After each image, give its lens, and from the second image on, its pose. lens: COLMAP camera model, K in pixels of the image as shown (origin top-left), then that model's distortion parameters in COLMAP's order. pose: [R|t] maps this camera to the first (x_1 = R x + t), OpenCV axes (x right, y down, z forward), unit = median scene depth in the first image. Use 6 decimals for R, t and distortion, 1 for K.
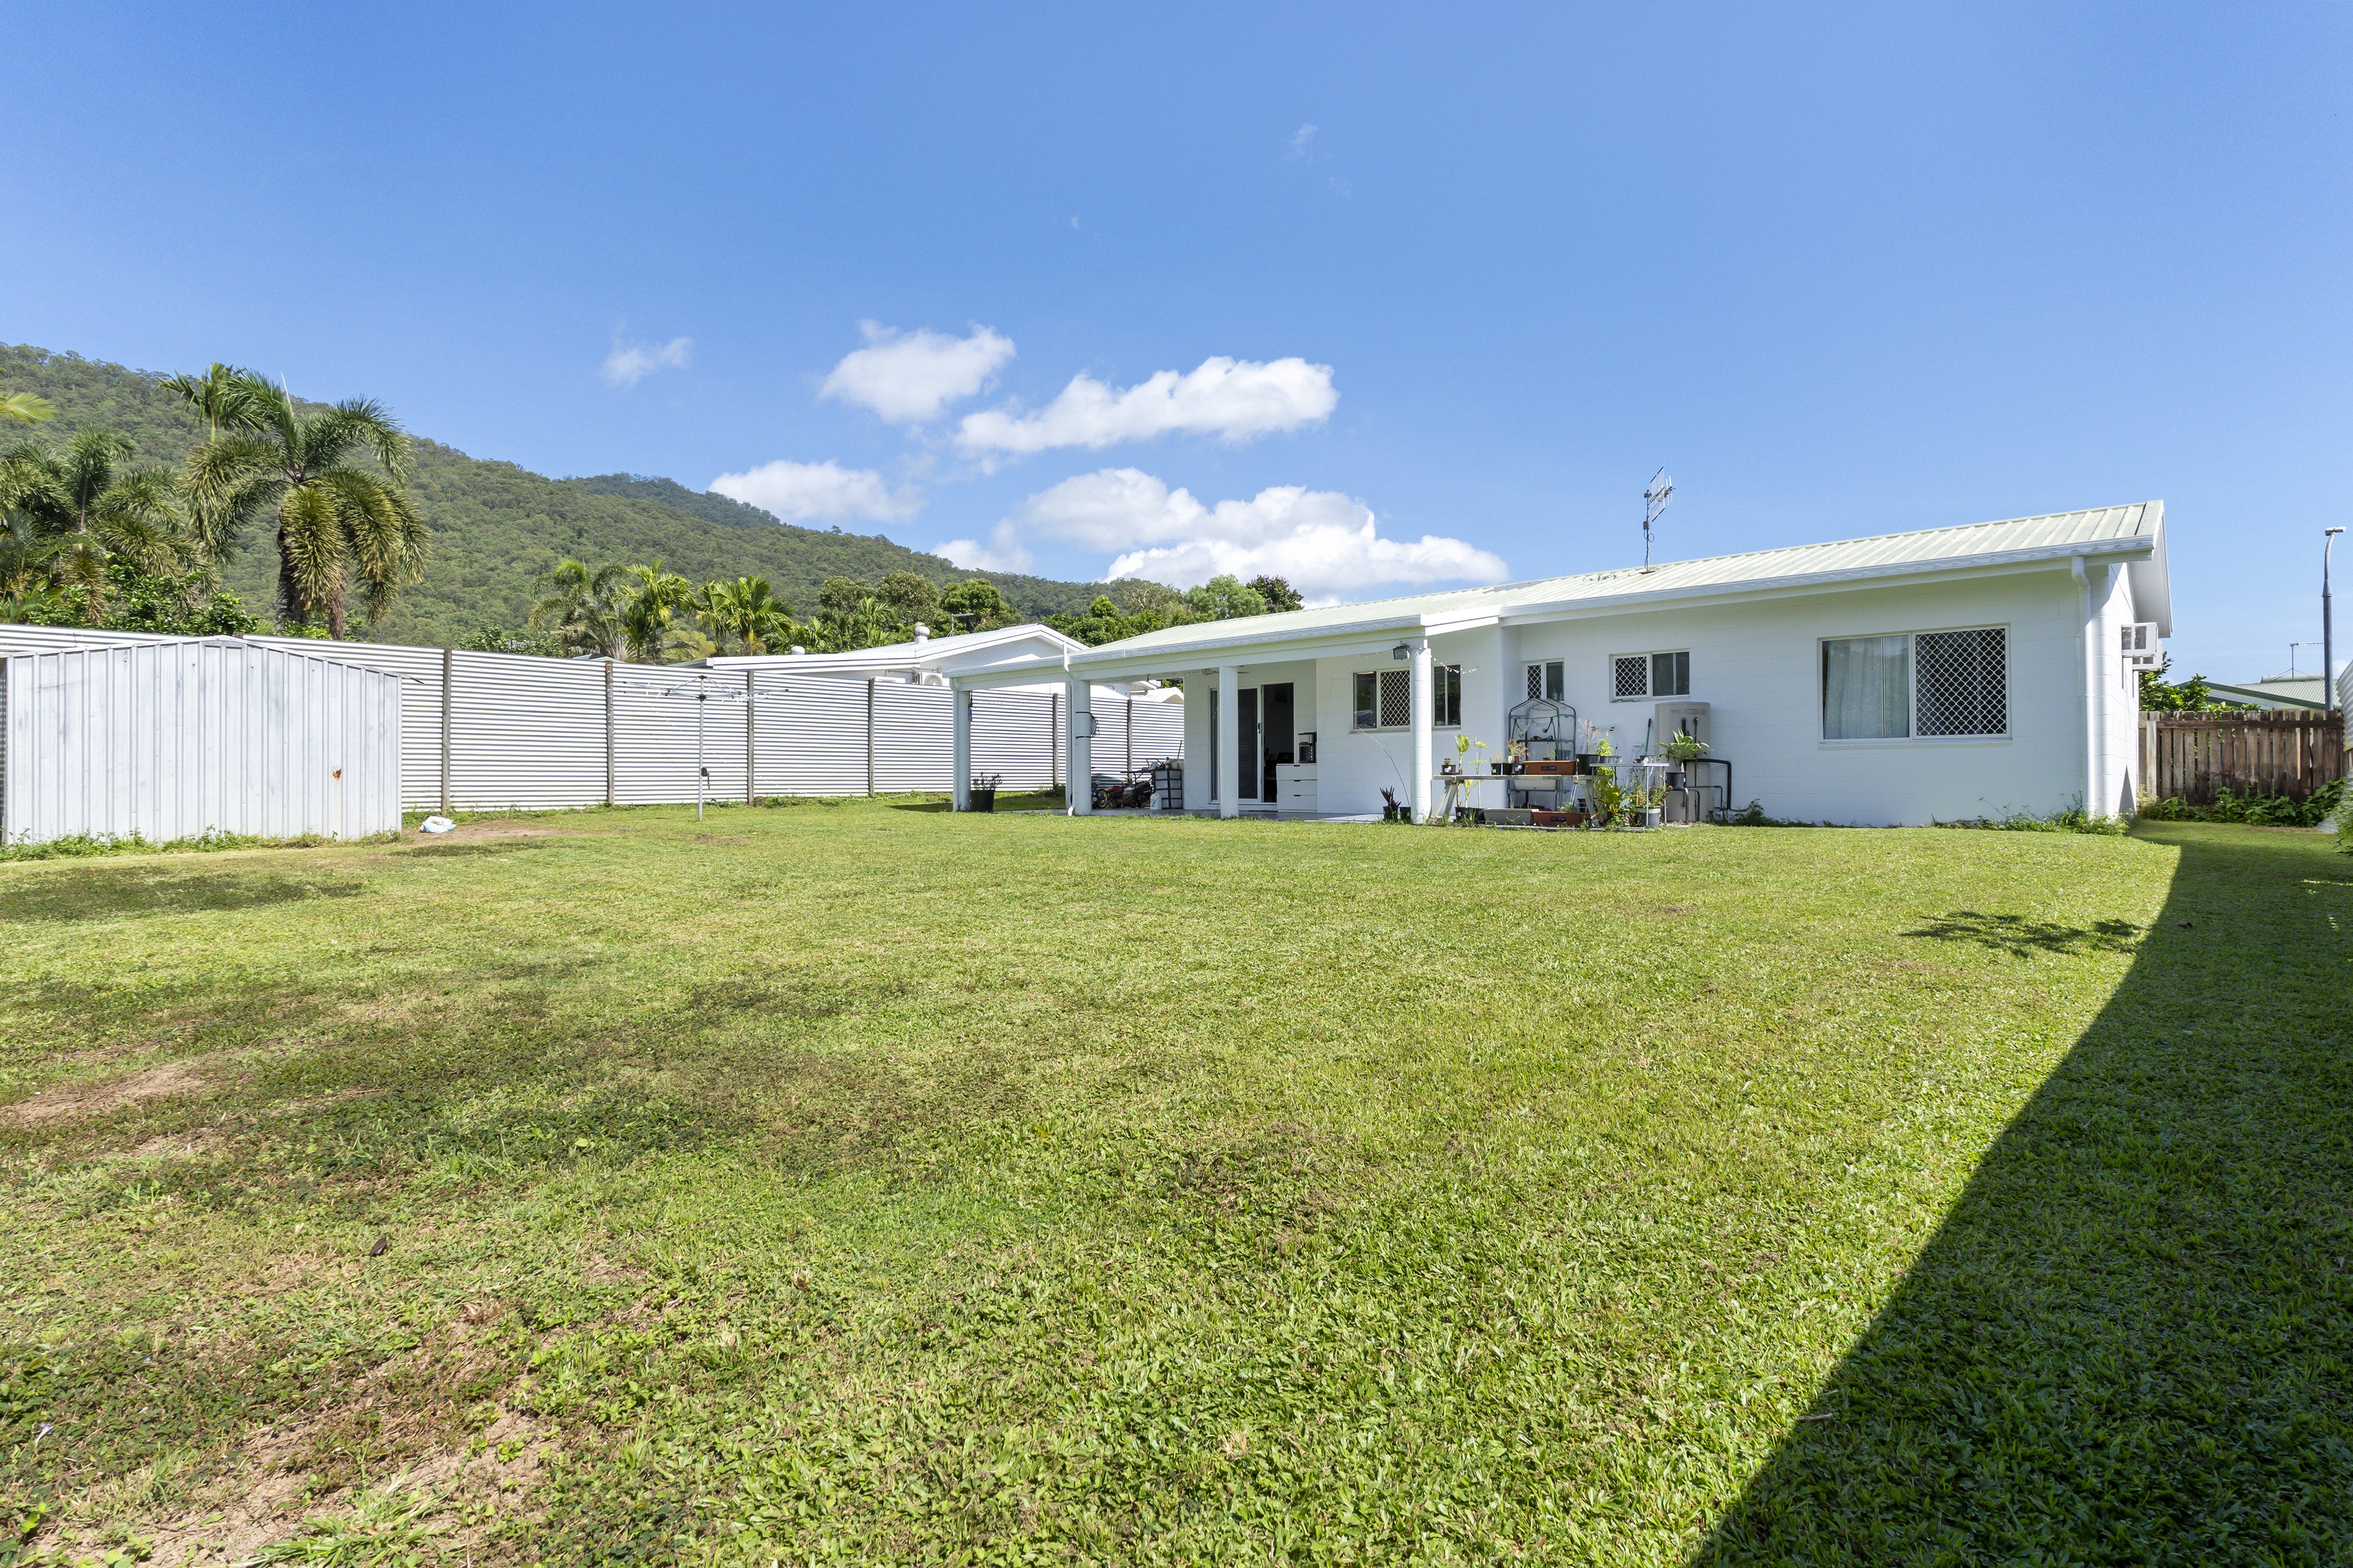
lens RADIAL K [[1115.0, 0, 1176.5], [0, 1115.0, 741.3], [0, 0, 1]] dist [0.003431, -0.000452]
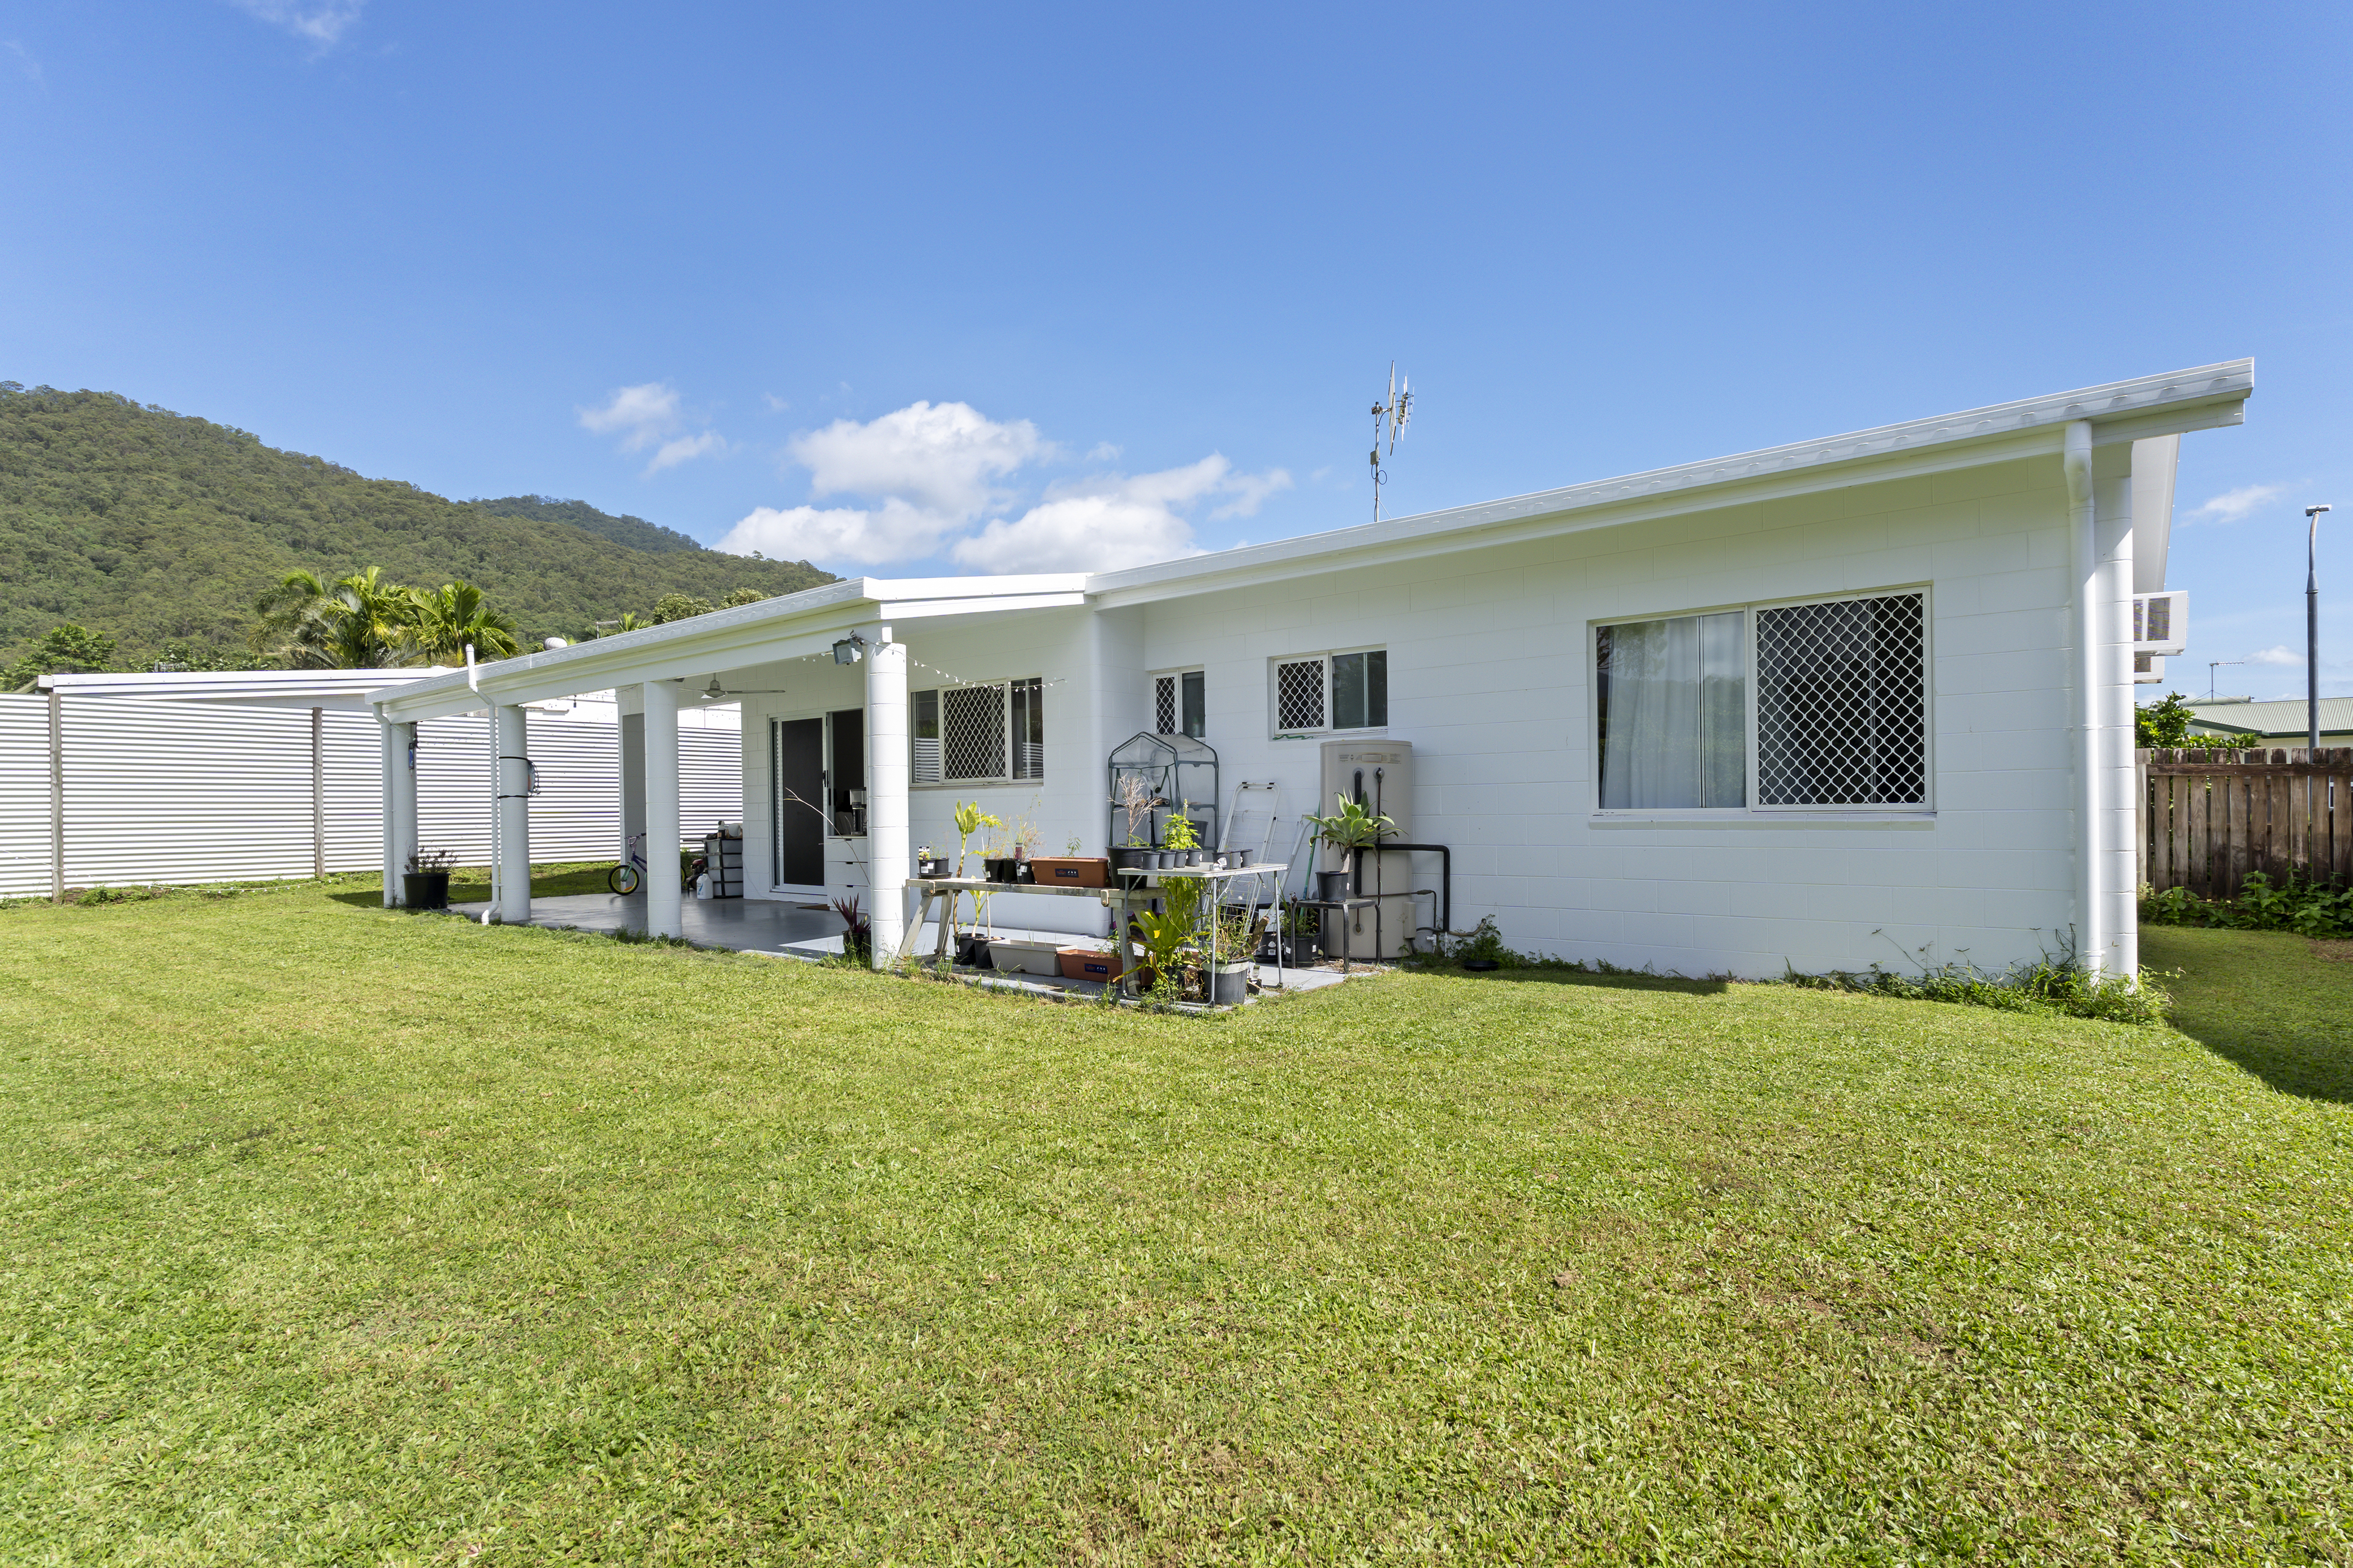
lens RADIAL K [[1125.1, 0, 1176.5], [0, 1125.1, 784.0], [0, 0, 1]] dist [0.000999, 0.001003]
pose [[0.998083, -0.007708, 0.061411, 0.307999], [0.006943, 0.999896, 0.012668, -0.020017], [-0.061503, -0.012217, 0.998032, 0.422219]]
